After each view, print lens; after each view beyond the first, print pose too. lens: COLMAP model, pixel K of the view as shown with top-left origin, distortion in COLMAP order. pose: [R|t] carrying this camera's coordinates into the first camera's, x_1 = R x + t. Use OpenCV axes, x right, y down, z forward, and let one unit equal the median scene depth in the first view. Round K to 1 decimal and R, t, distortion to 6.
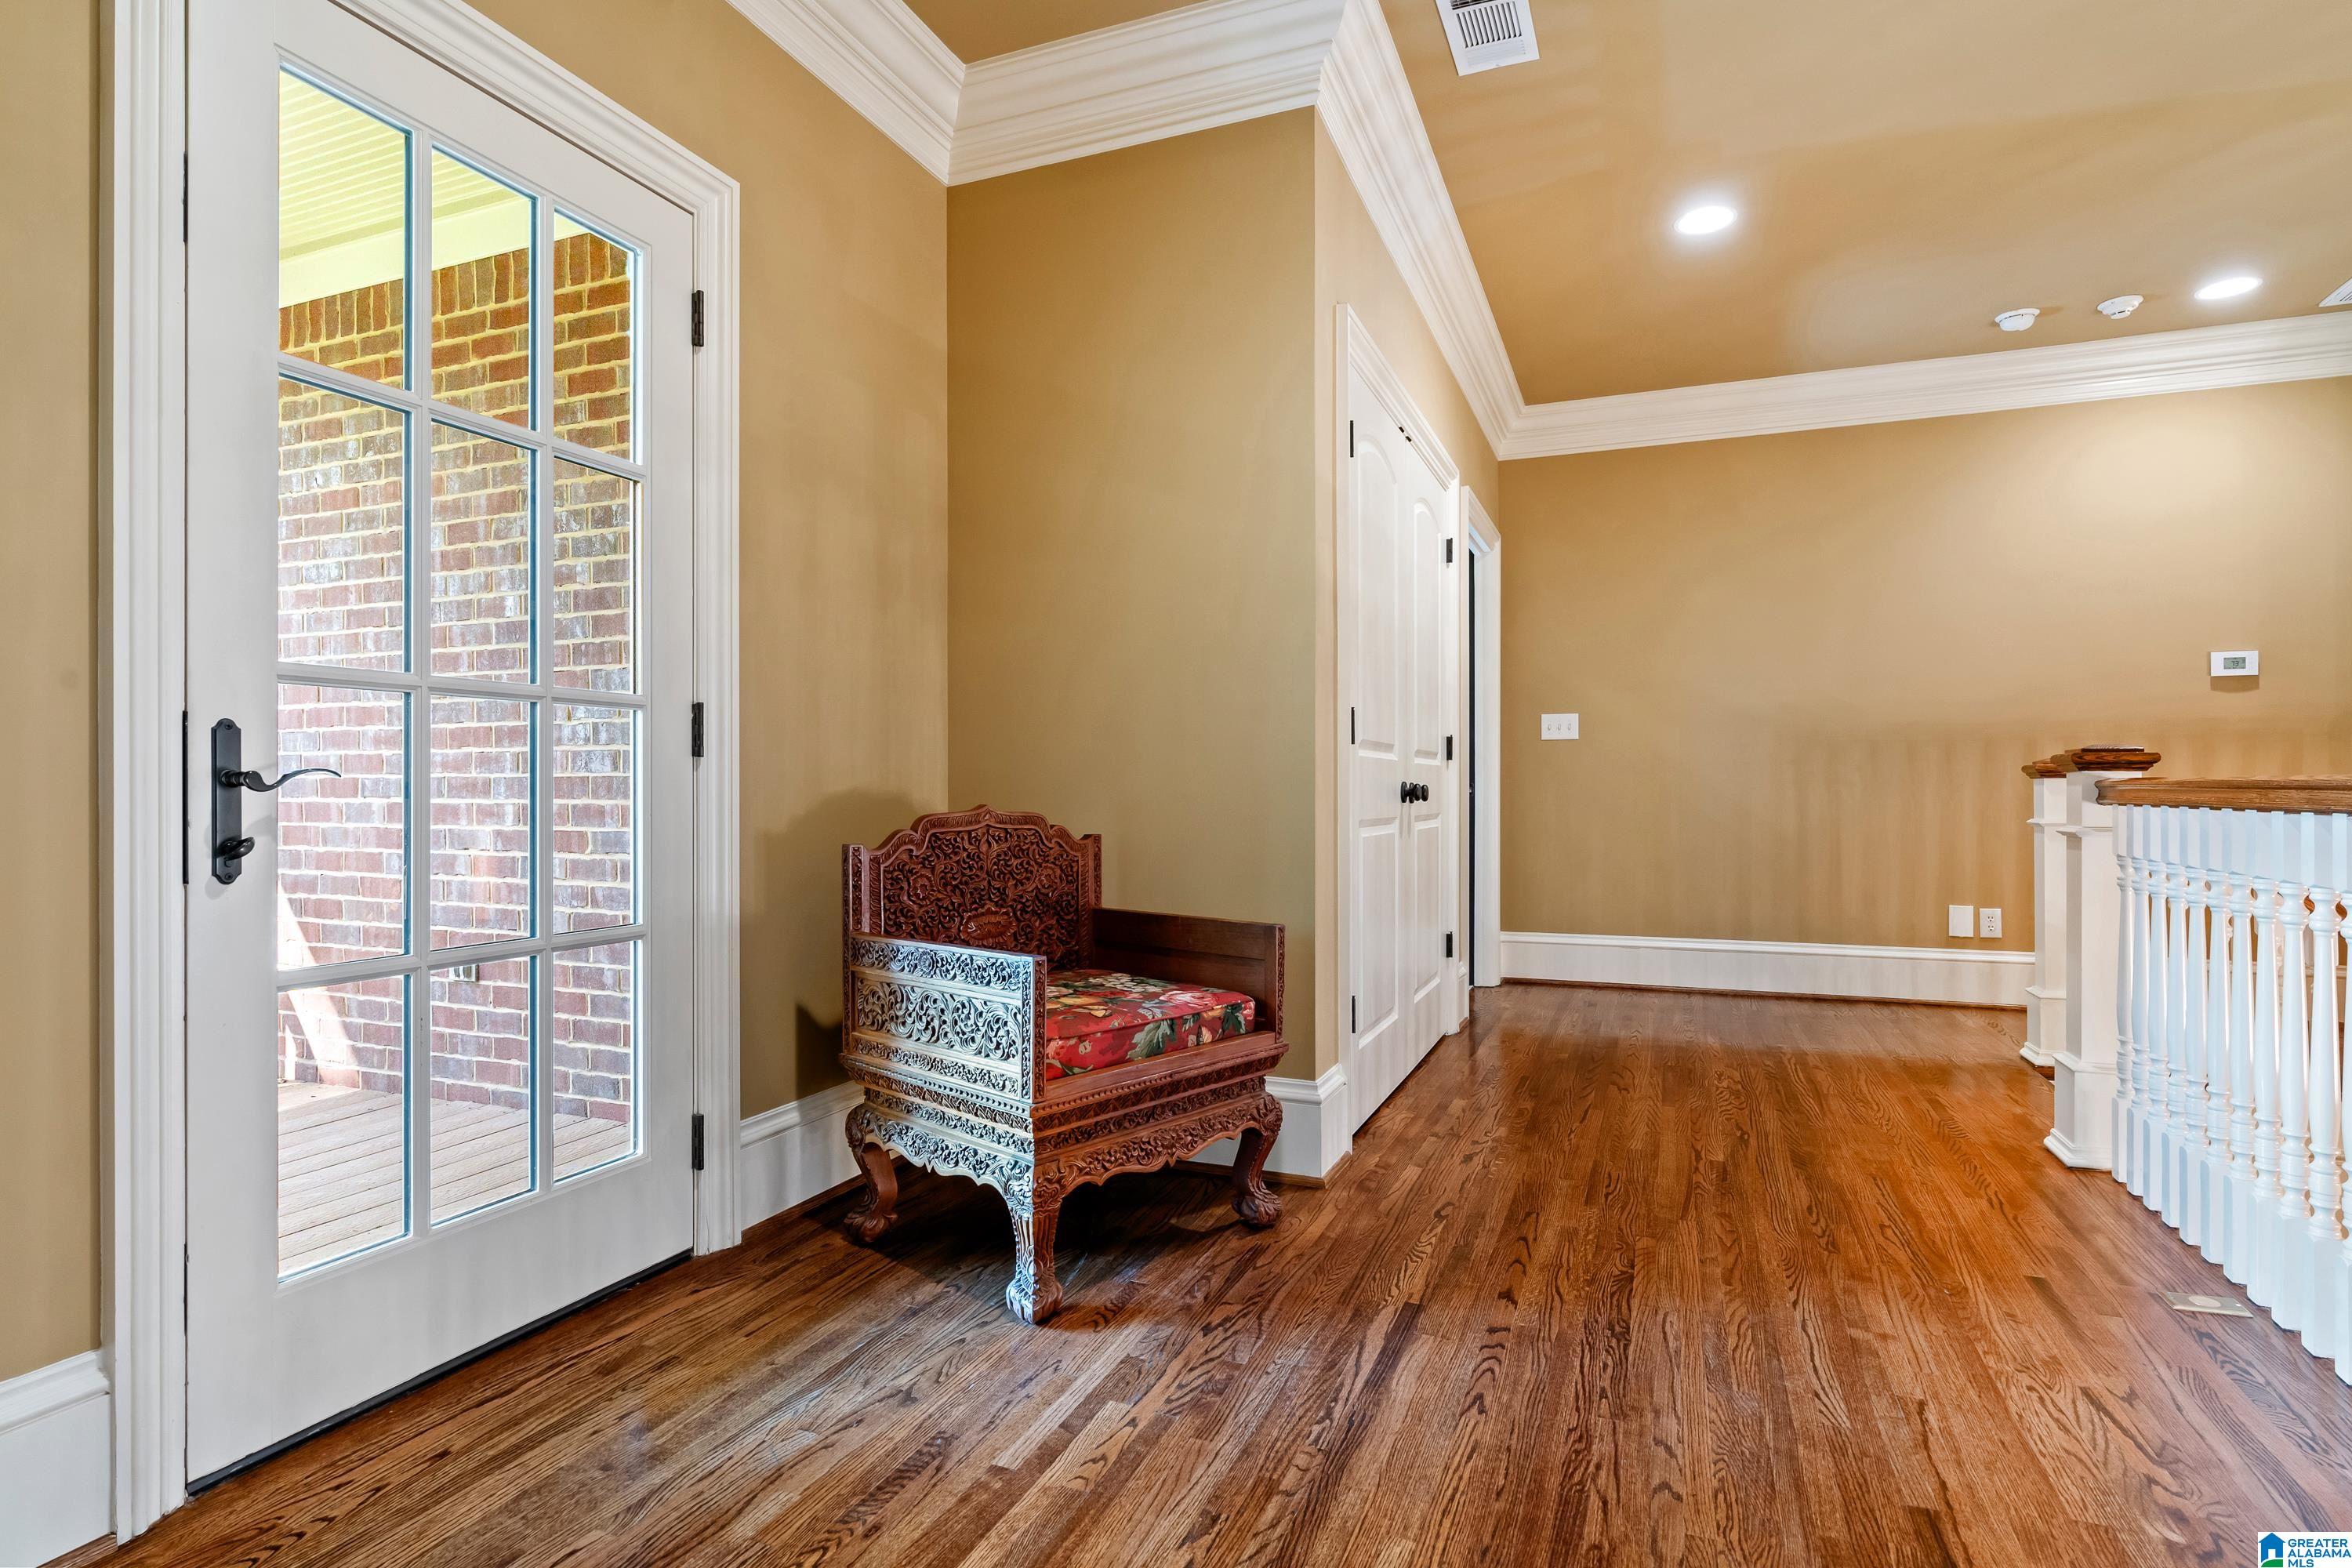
lens RADIAL K [[1214.6, 0, 1171.8], [0, 1214.6, 808.1], [0, 0, 1]] dist [-0.000563, 0.000792]
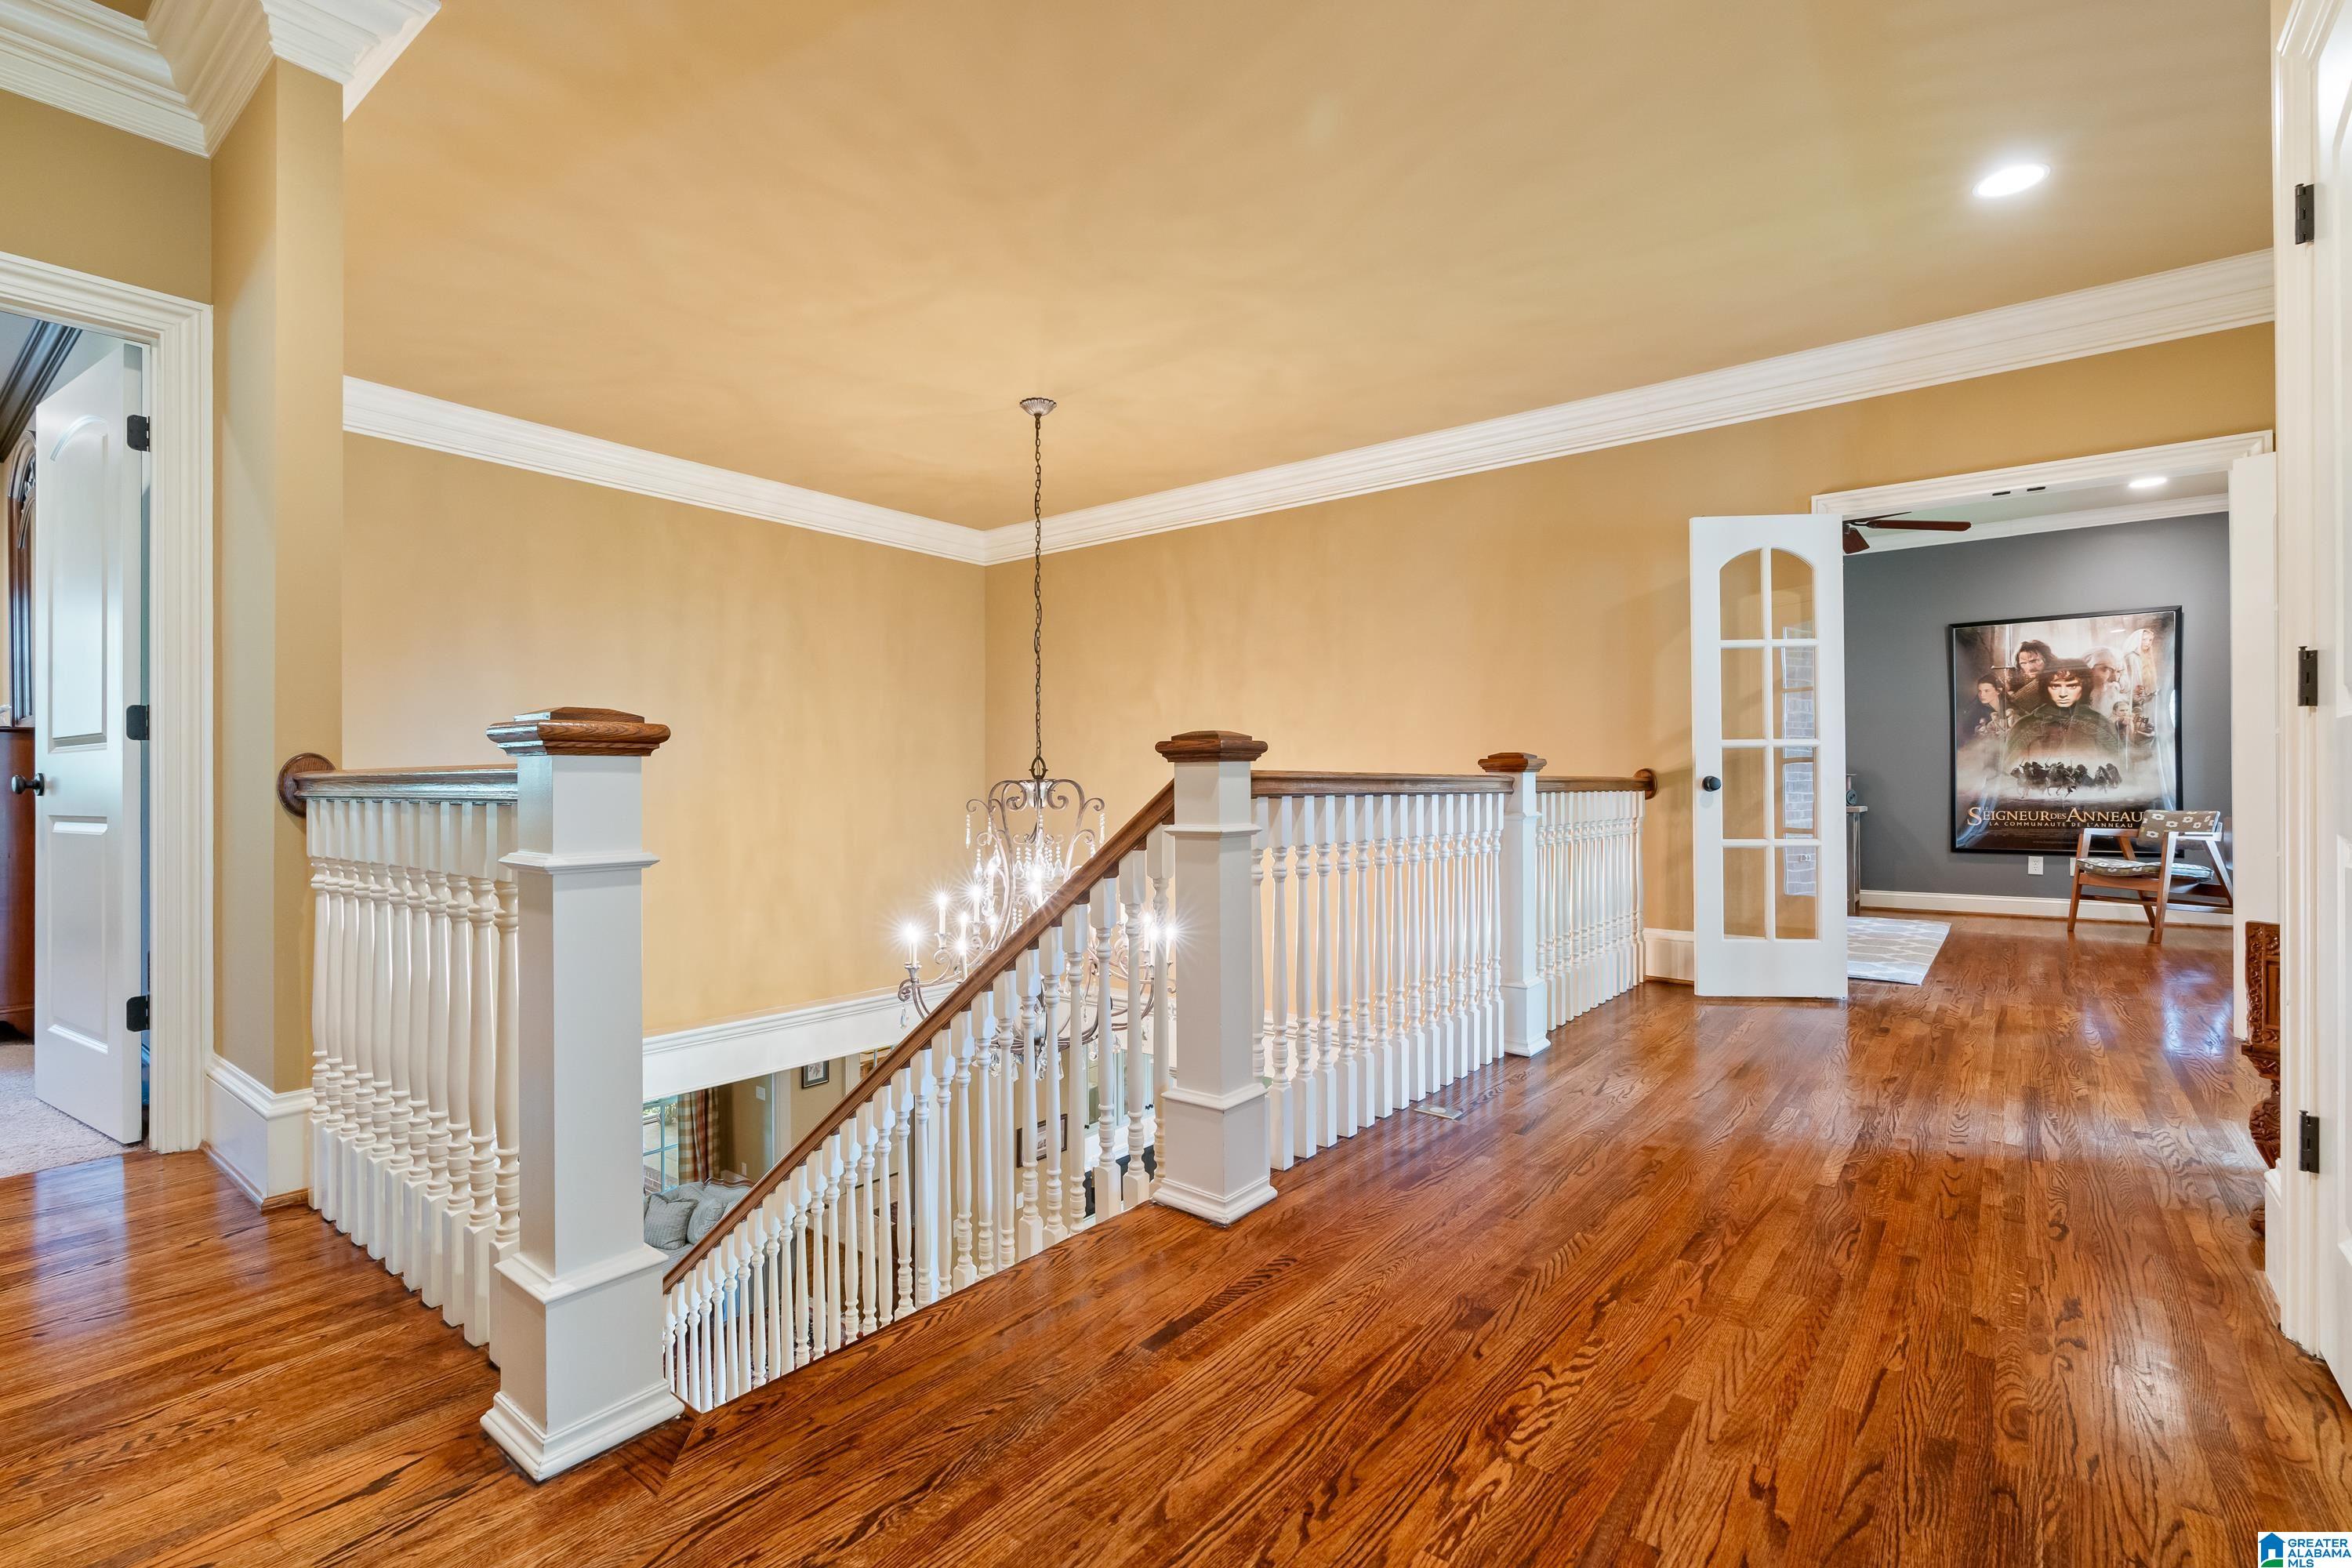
lens RADIAL K [[1066.7, 0, 1176.0], [0, 1066.7, 784.0], [0, 0, 1]] dist [-0.005185, 0.001026]
pose [[-0.960696, 0.000337, 0.277604, 0.698938], [0.002594, 0.999966, 0.007764, -0.022246], [-0.277592, 0.008179, -0.960664, 2.121613]]
